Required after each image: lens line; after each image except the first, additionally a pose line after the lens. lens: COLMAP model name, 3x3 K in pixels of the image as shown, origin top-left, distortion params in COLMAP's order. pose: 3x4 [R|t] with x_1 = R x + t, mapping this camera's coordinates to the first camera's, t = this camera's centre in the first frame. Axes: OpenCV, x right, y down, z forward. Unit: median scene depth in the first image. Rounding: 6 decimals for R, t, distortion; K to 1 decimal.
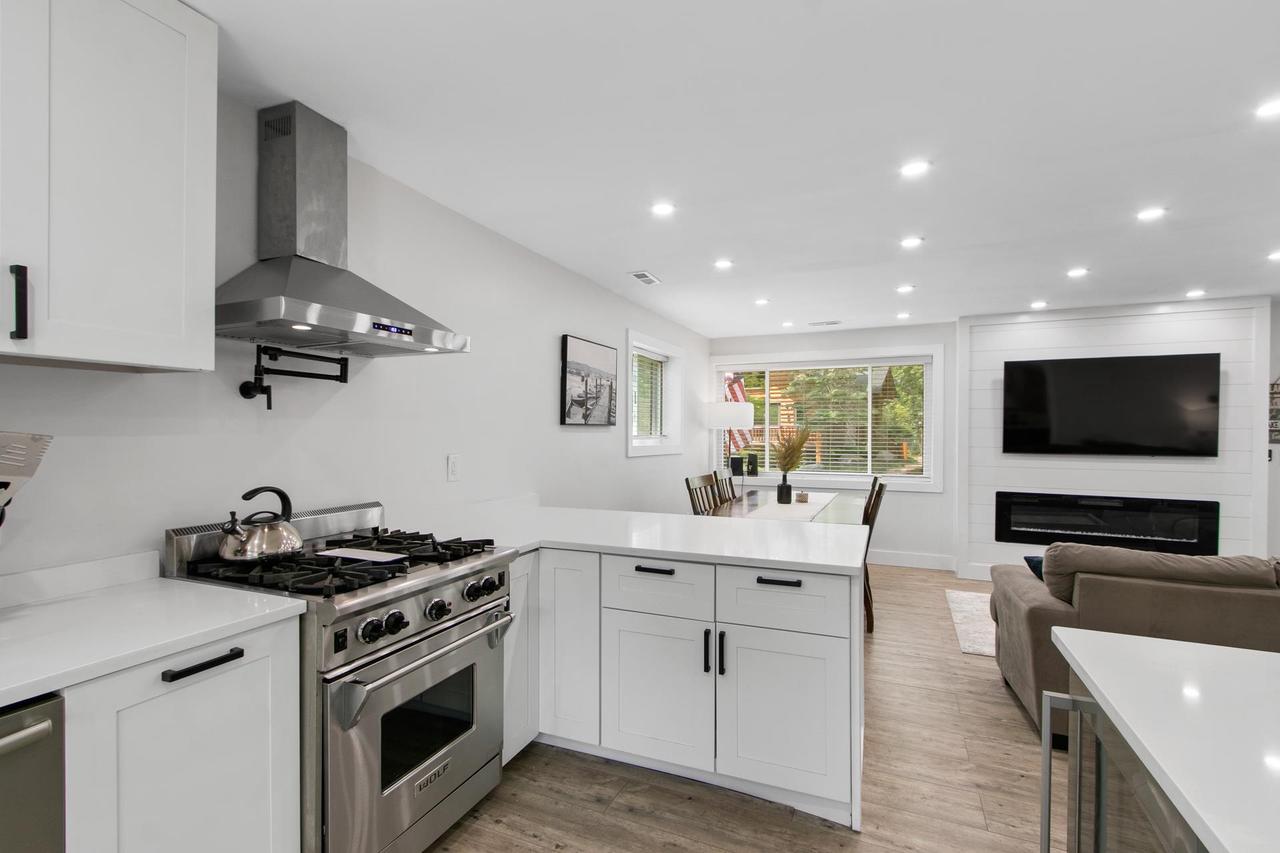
lens RADIAL K [[589.3, 0, 628.9], [0, 589.3, 433.9], [0, 0, 1]] dist [0.004447, -0.000318]
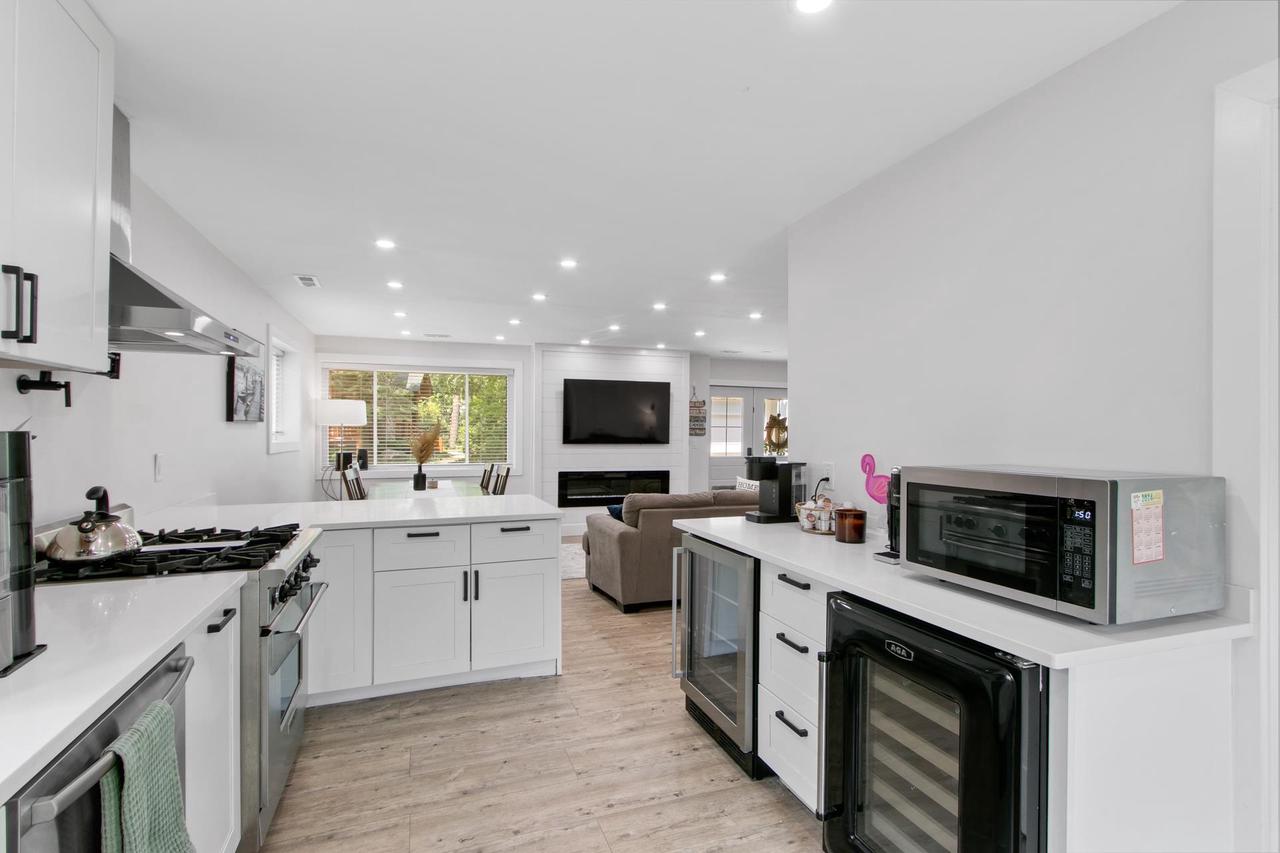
lens RADIAL K [[589.3, 0, 628.9], [0, 589.3, 433.9], [0, 0, 1]] dist [0.004447, -0.000318]
pose [[0.716927, -0.004977, 0.697131, -0.269473], [-0.000218, 0.999973, 0.007363, -0.002069], [-0.697149, -0.005430, 0.716906, -0.130804]]
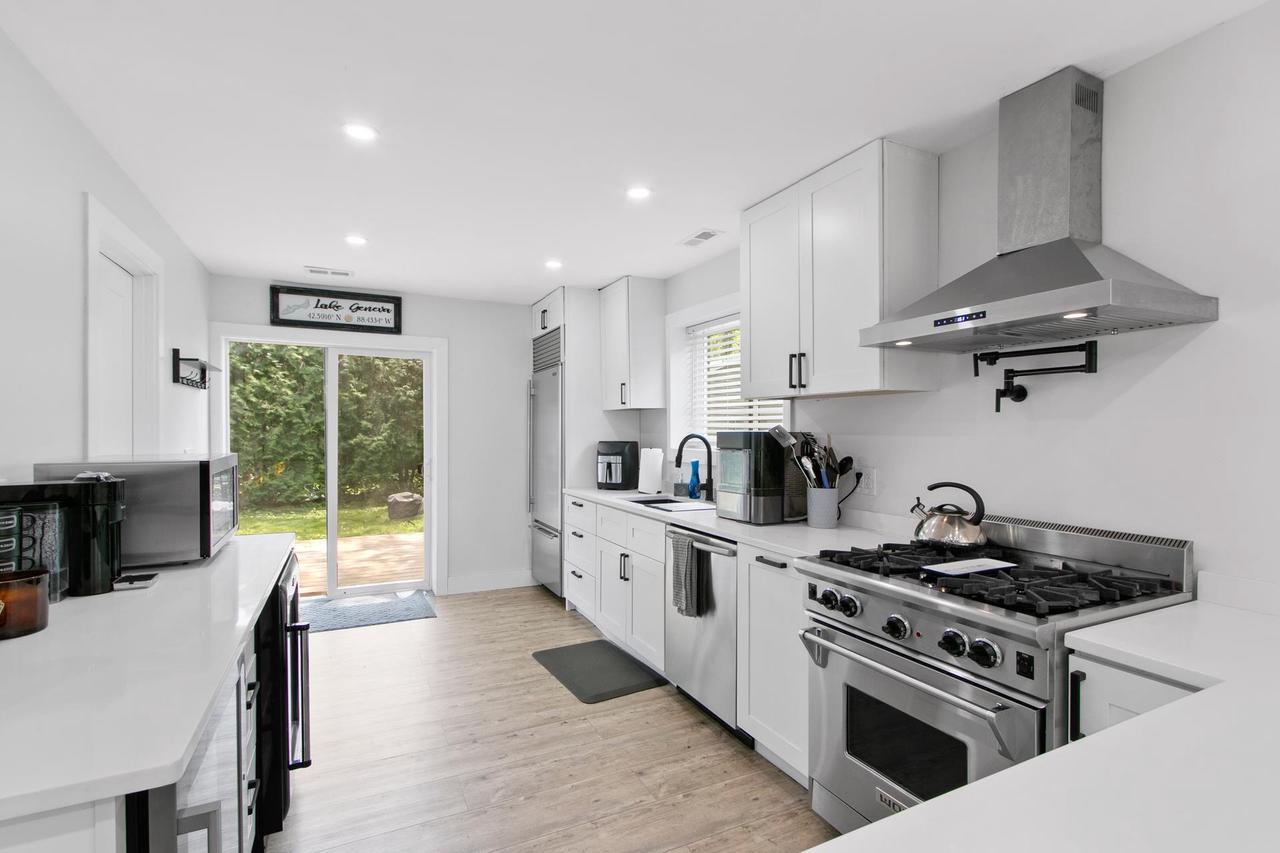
lens RADIAL K [[589.3, 0, 628.9], [0, 589.3, 433.9], [0, 0, 1]] dist [0.004447, -0.000318]
pose [[-0.646823, 0.001044, -0.762639, 0.256591], [-0.008087, 0.999933, 0.008228, -0.002841], [0.762597, 0.011489, -0.646772, 0.505997]]
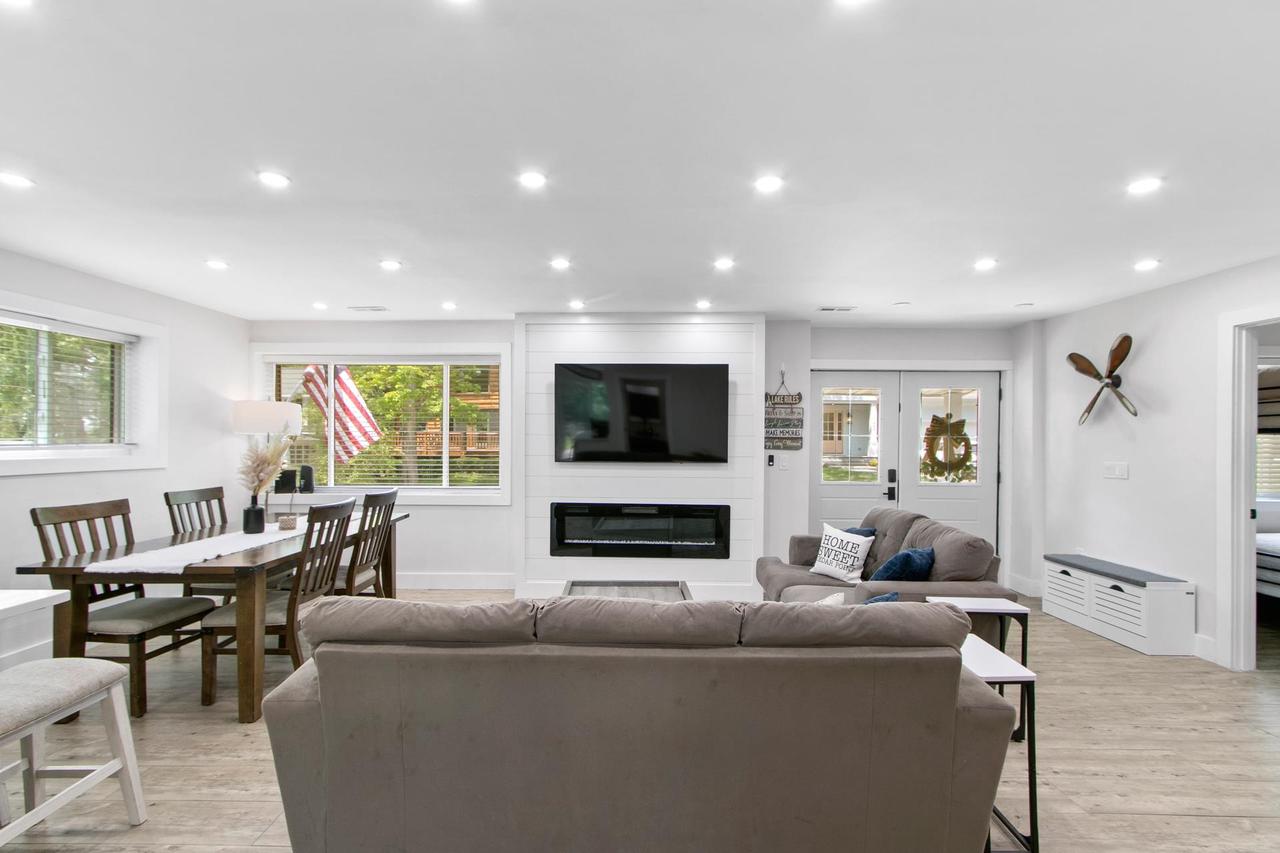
lens RADIAL K [[589.3, 0, 628.9], [0, 589.3, 433.9], [0, 0, 1]] dist [0.004447, -0.000318]
pose [[0.917002, 0.003147, 0.398871, 0.432062], [0.000624, 0.999956, -0.009324, -0.002940], [-0.398882, 0.008799, 0.916960, 0.112636]]
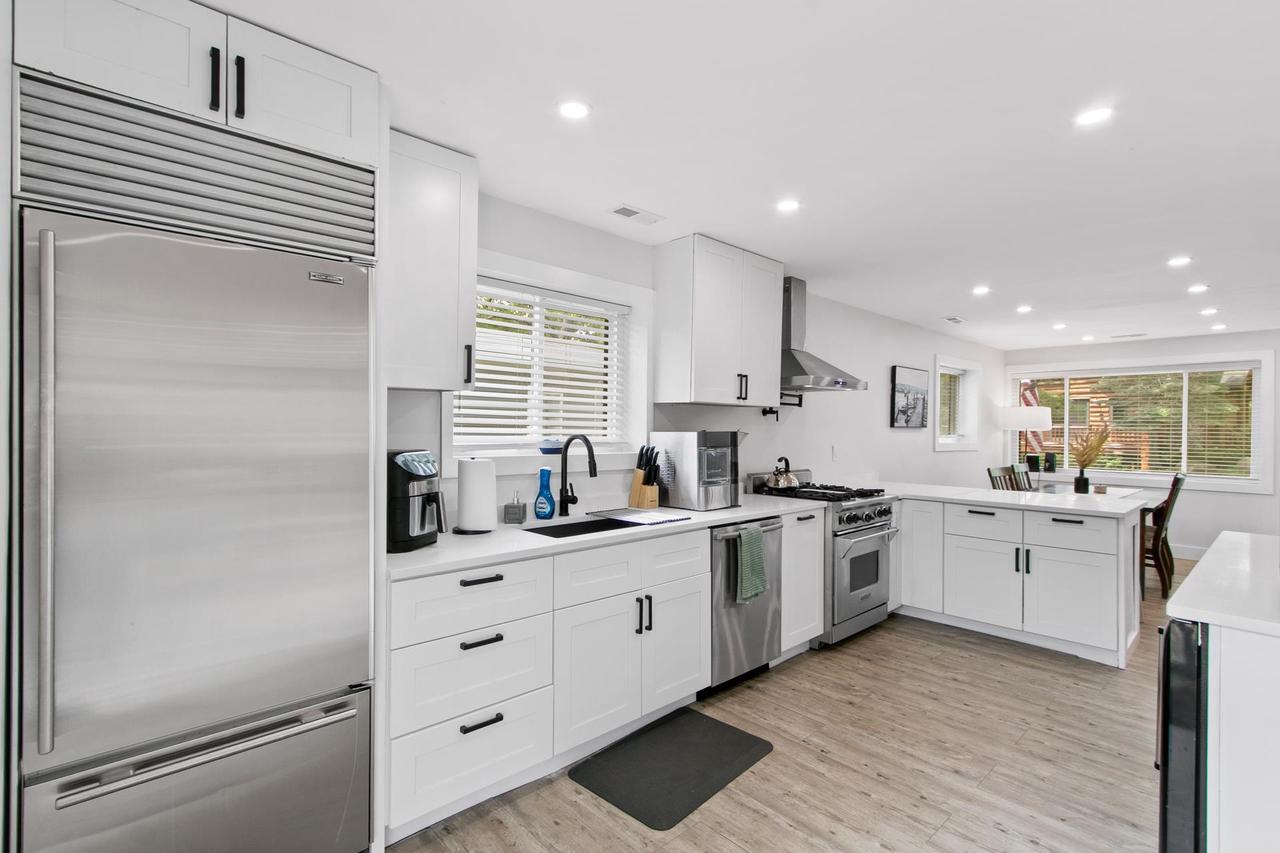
lens RADIAL K [[592.2, 0, 623.1], [0, 592.2, 427.2], [0, 0, 1]] dist [0.002950, -0.000097]
pose [[0.914248, 0.006363, -0.405105, -0.107294], [-0.009351, 0.999942, -0.005396, -0.001202], [0.405047, 0.008722, 0.914254, -0.512900]]
